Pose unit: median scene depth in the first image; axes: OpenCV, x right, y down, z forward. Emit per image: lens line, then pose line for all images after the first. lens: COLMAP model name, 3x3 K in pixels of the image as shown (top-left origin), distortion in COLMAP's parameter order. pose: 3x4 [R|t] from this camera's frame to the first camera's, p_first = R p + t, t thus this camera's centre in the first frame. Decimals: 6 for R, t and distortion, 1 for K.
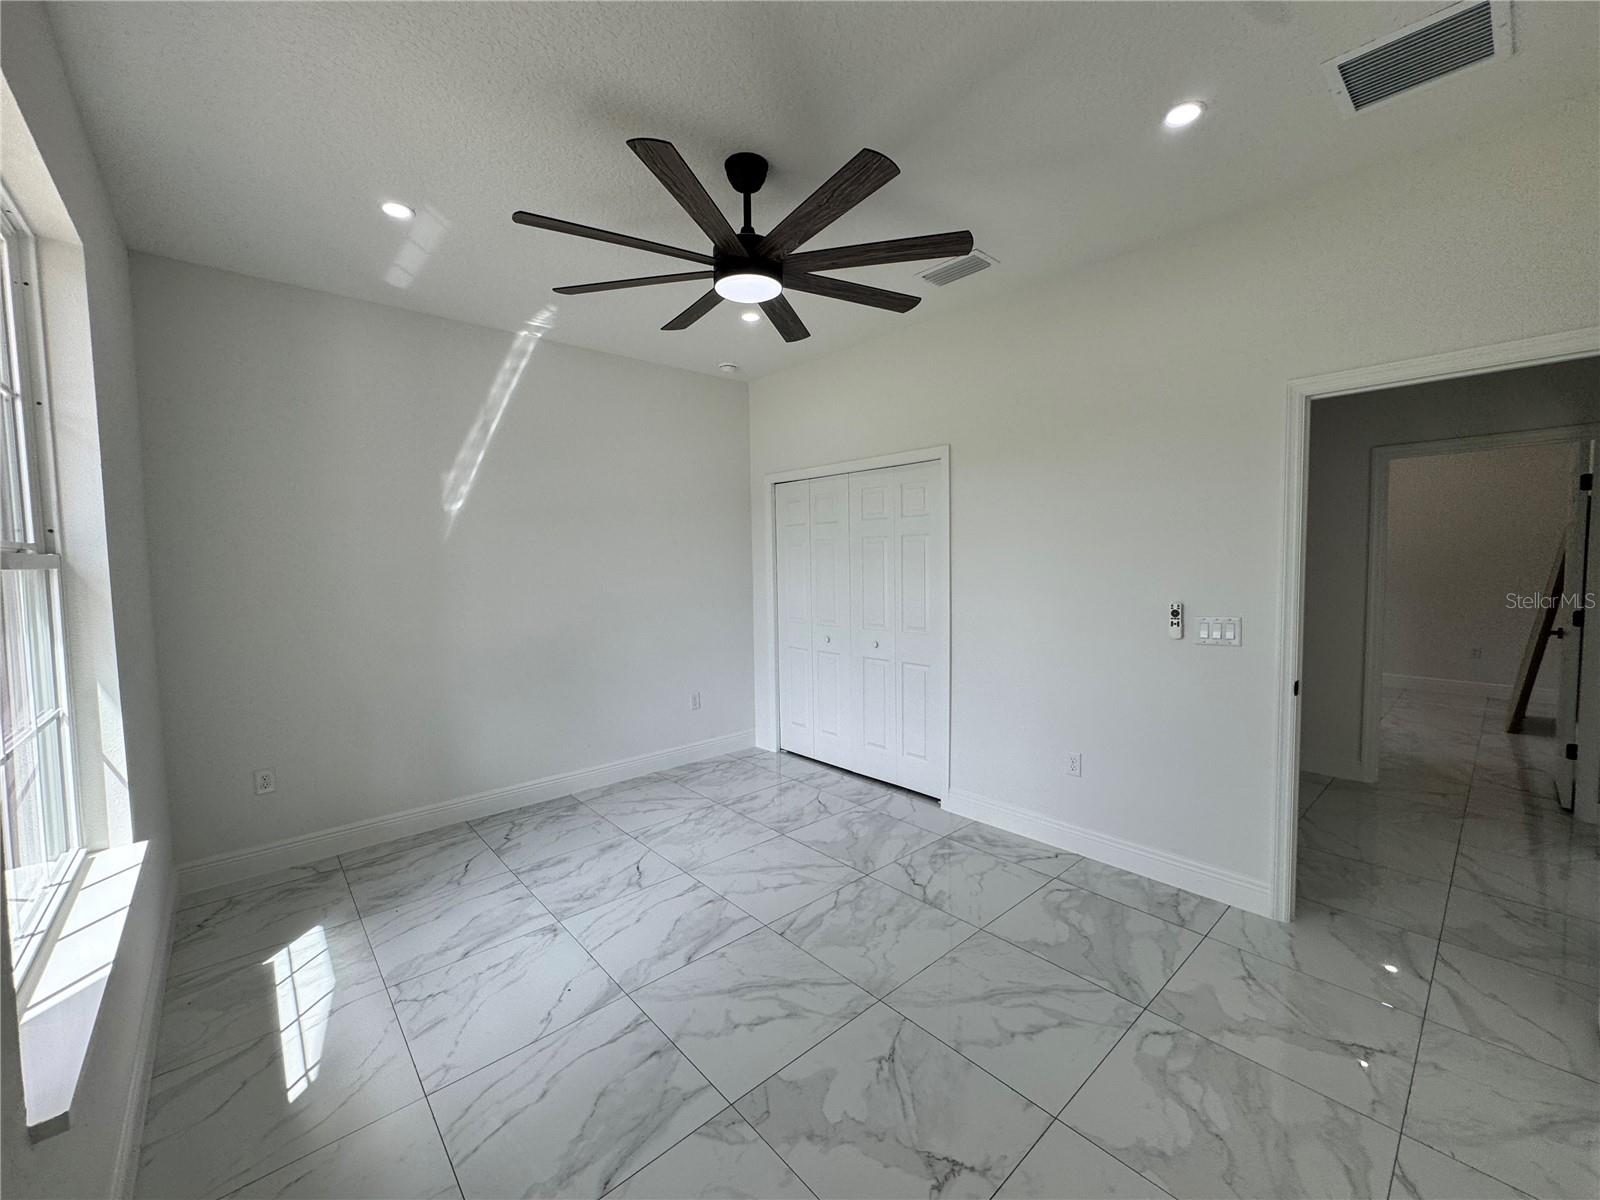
lens RADIAL K [[638.5, 0, 800.0], [0, 638.5, 600.0], [0, 0, 1]] dist [0.000872, 0.000445]
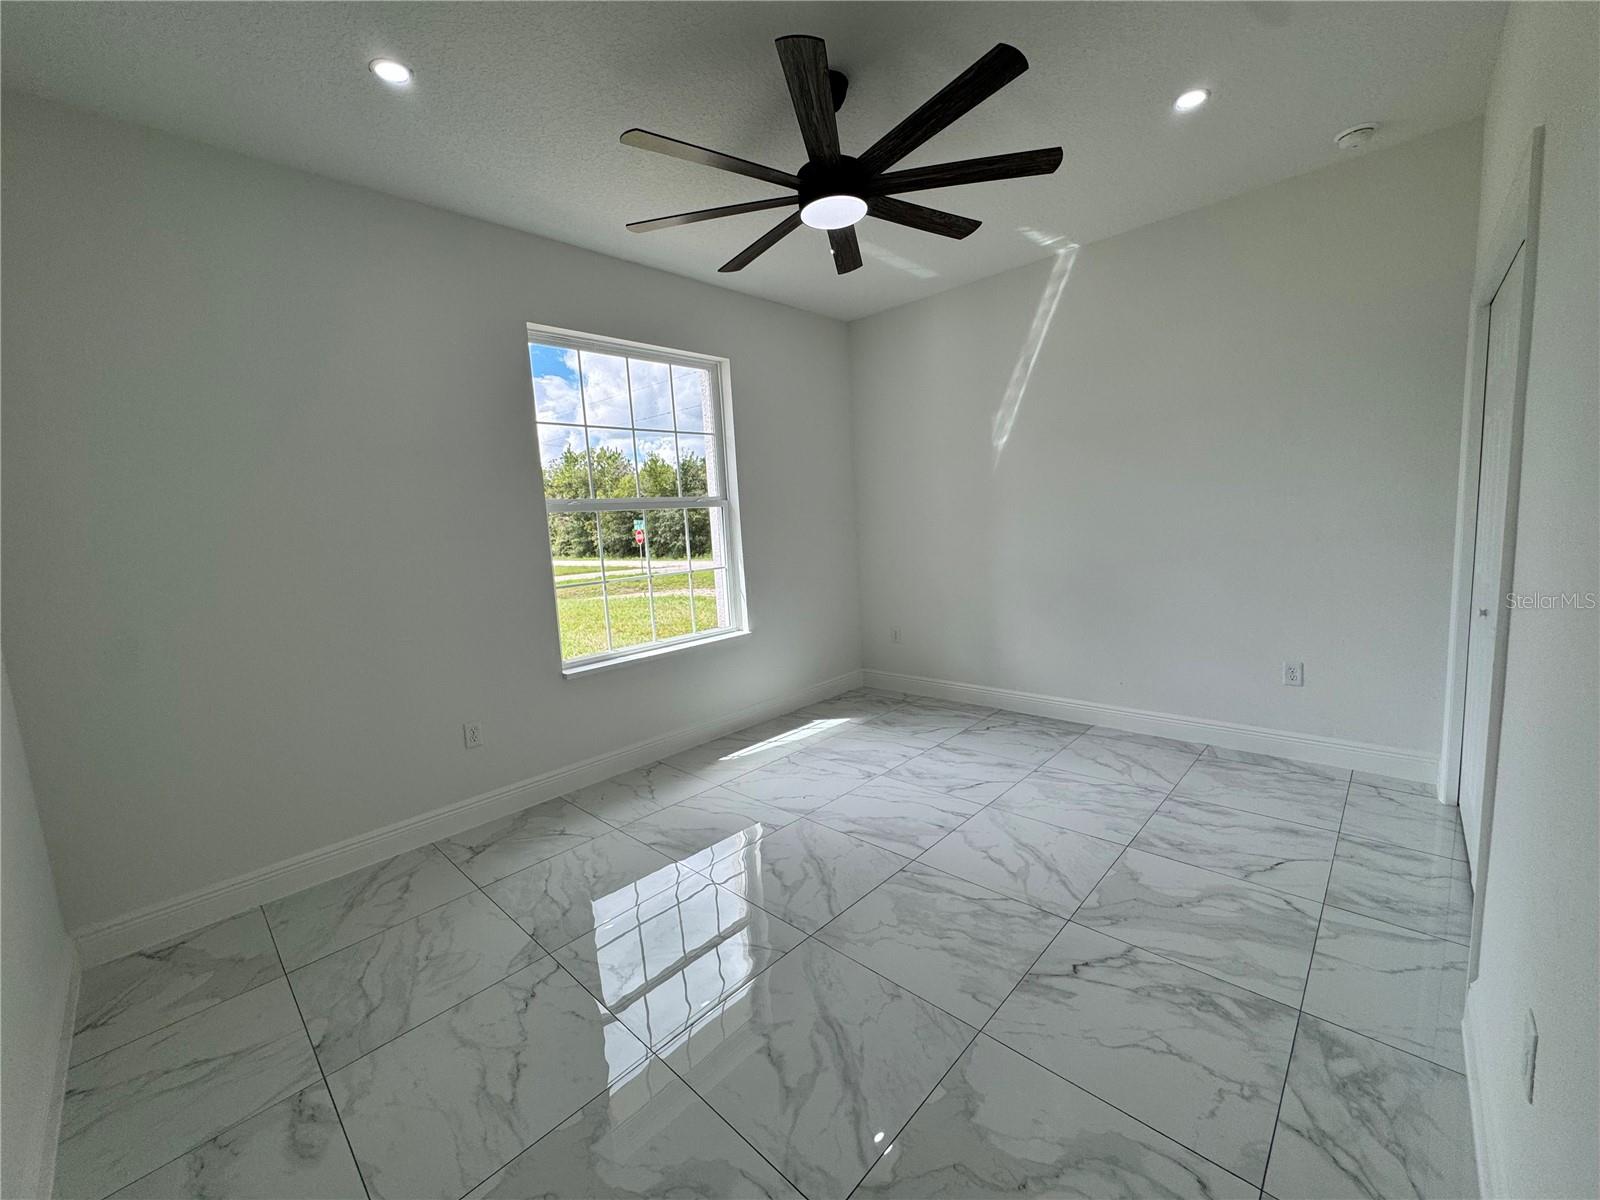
lens RADIAL K [[638.5, 0, 800.0], [0, 638.5, 600.0], [0, 0, 1]] dist [0.000872, 0.000445]
pose [[0.085960, 0.134941, -0.987118, 0.659639], [-0.008374, 0.990848, 0.134722, -0.015542], [0.996263, -0.003315, 0.086303, 0.574687]]
